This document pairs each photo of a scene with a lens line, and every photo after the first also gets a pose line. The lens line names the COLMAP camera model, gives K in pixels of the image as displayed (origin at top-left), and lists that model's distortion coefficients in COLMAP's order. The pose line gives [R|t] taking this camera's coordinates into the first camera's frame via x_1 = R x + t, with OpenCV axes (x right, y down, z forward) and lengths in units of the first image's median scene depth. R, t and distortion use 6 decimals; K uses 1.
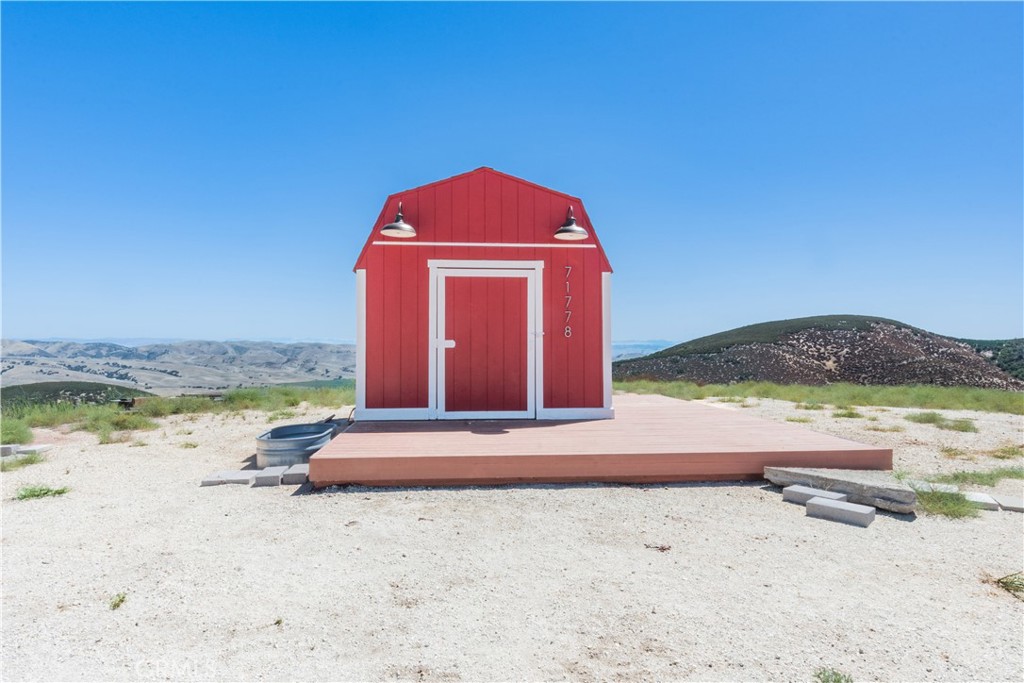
lens RADIAL K [[618.3, 0, 512.0], [0, 618.3, 341.5], [0, 0, 1]] dist [-0.000679, -0.000125]
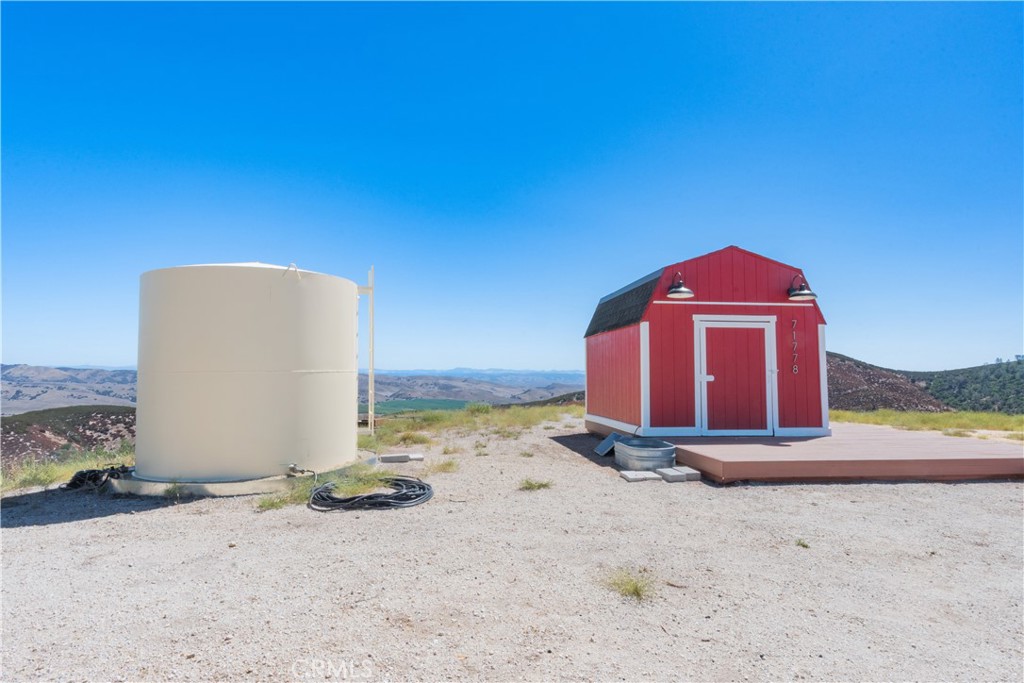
lens RADIAL K [[548.5, 0, 512.0], [0, 548.5, 341.5], [0, 0, 1]] dist [0.002132, 0.000427]
pose [[0.999968, 0.003841, 0.006986, -0.524962], [-0.003450, 0.998467, -0.055240, -0.008284], [-0.007187, 0.055215, 0.998449, -0.167745]]
